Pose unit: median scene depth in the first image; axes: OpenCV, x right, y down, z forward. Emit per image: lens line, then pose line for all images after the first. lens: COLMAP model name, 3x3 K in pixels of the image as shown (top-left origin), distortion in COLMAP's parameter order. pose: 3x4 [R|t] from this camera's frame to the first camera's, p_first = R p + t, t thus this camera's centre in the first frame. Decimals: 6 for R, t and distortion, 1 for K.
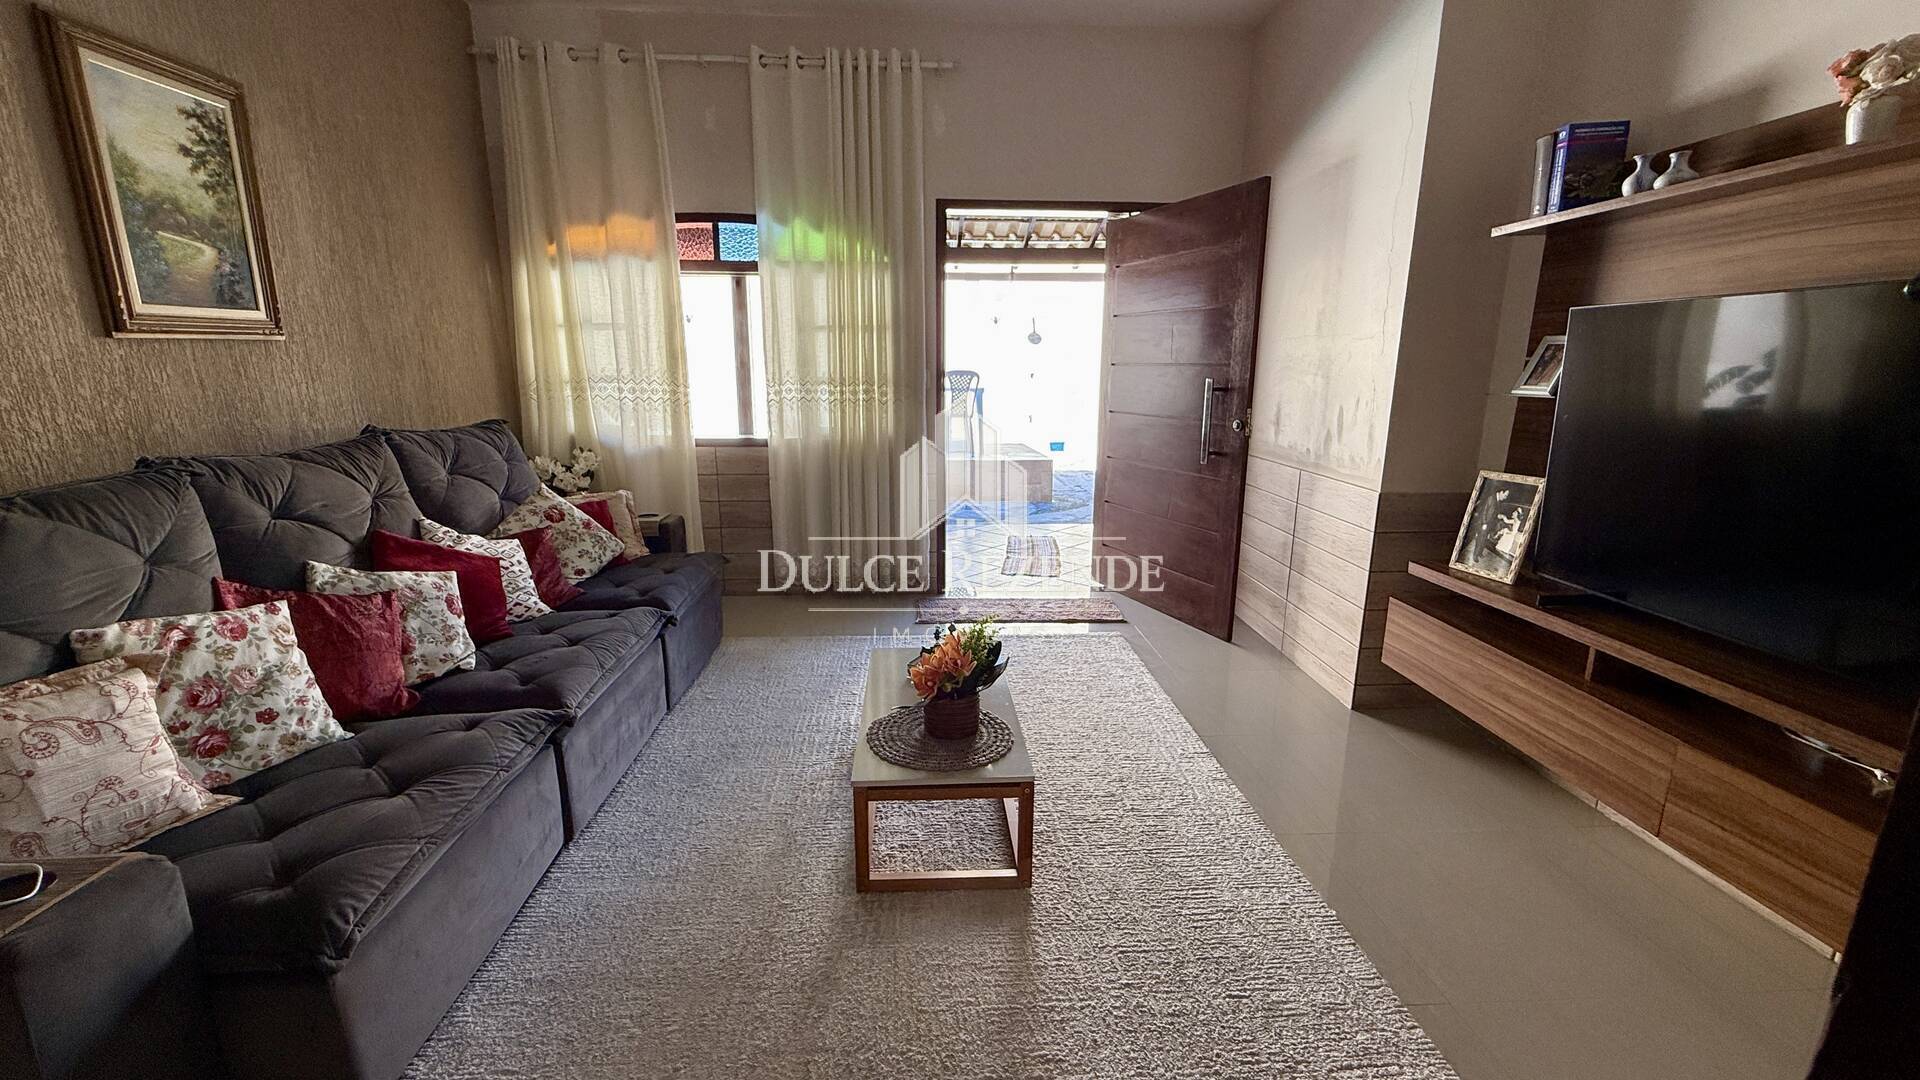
lens RADIAL K [[769.2, 0, 962.0], [0, 769.2, 533.3], [0, 0, 1]] dist [0.002715, -0.000392]
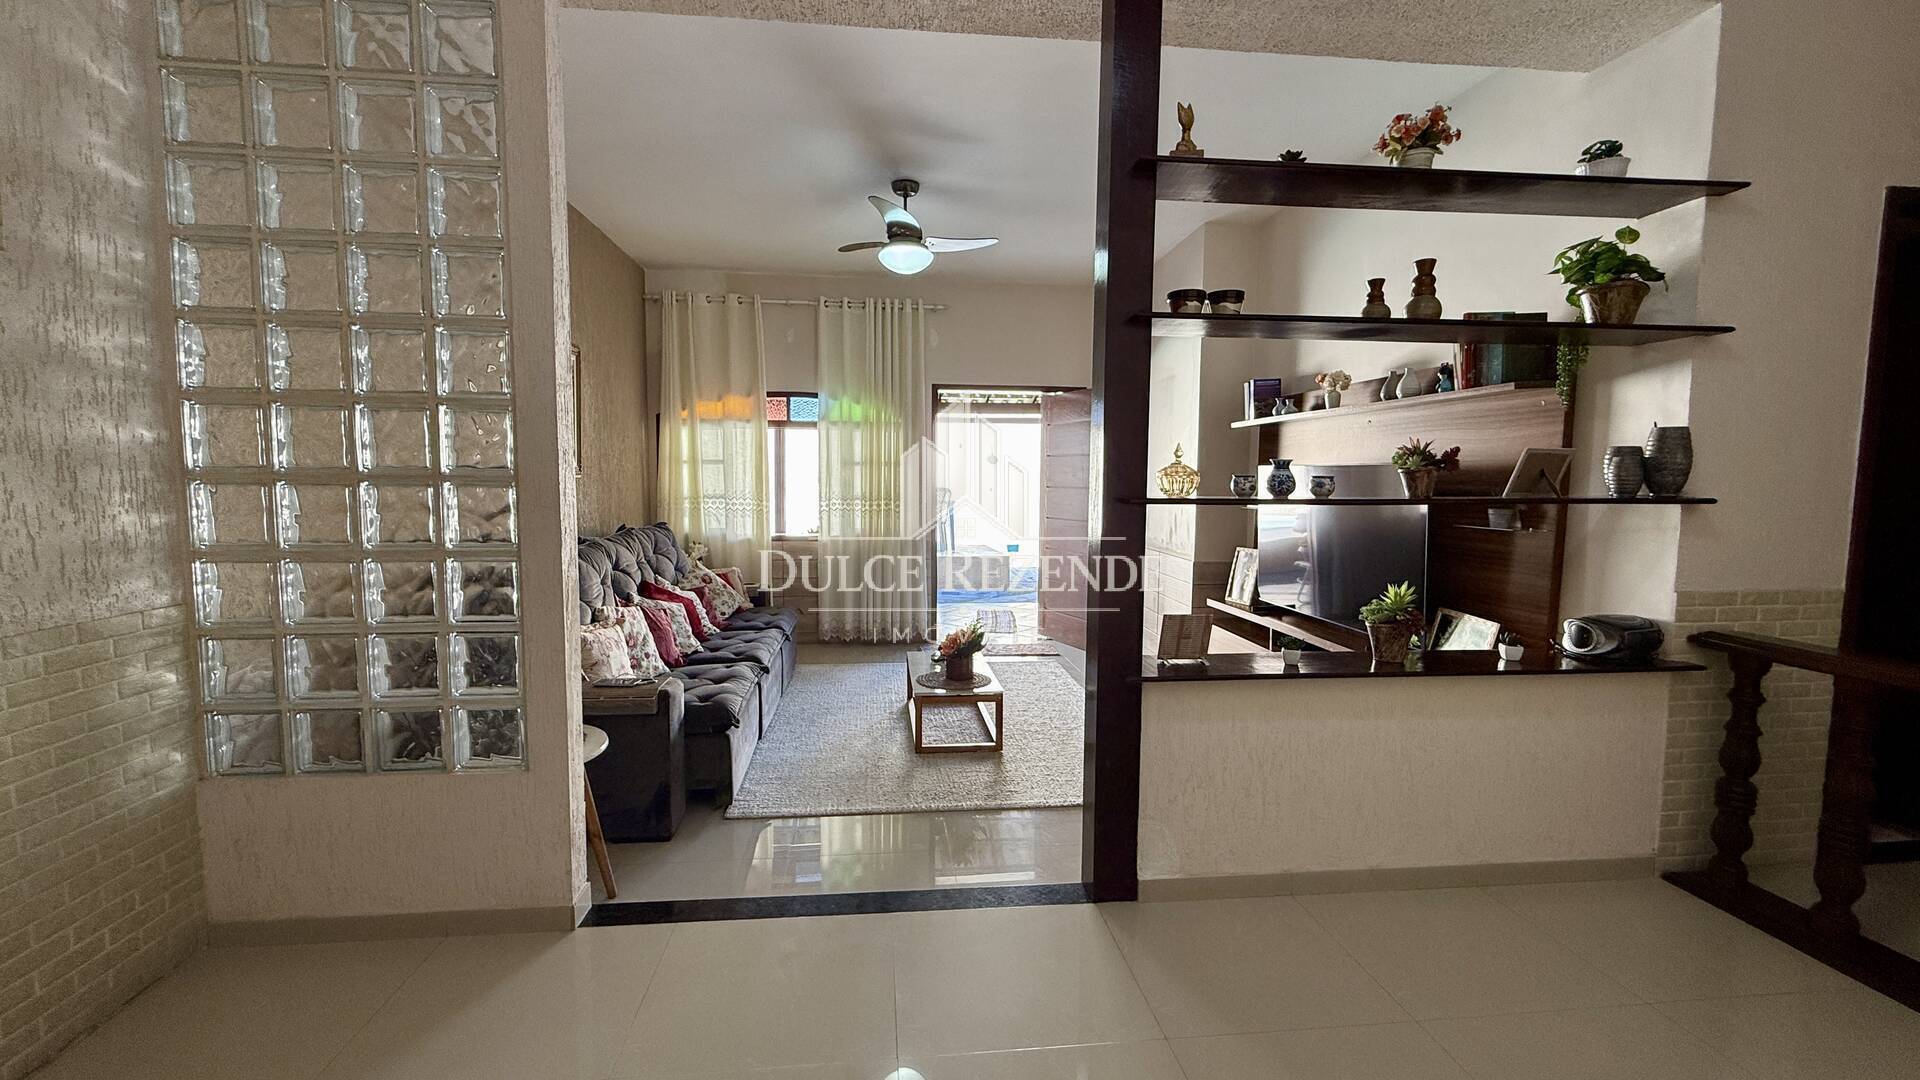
lens RADIAL K [[769.2, 0, 960.7], [0, 769.2, 535.9], [0, 0, 1]] dist [0.002715, -0.000392]
pose [[0.998564, -0.002142, 0.053530, -0.075879], [0.009454, 0.990566, -0.136708, 0.111594], [-0.052732, 0.137018, 0.989164, -0.649663]]
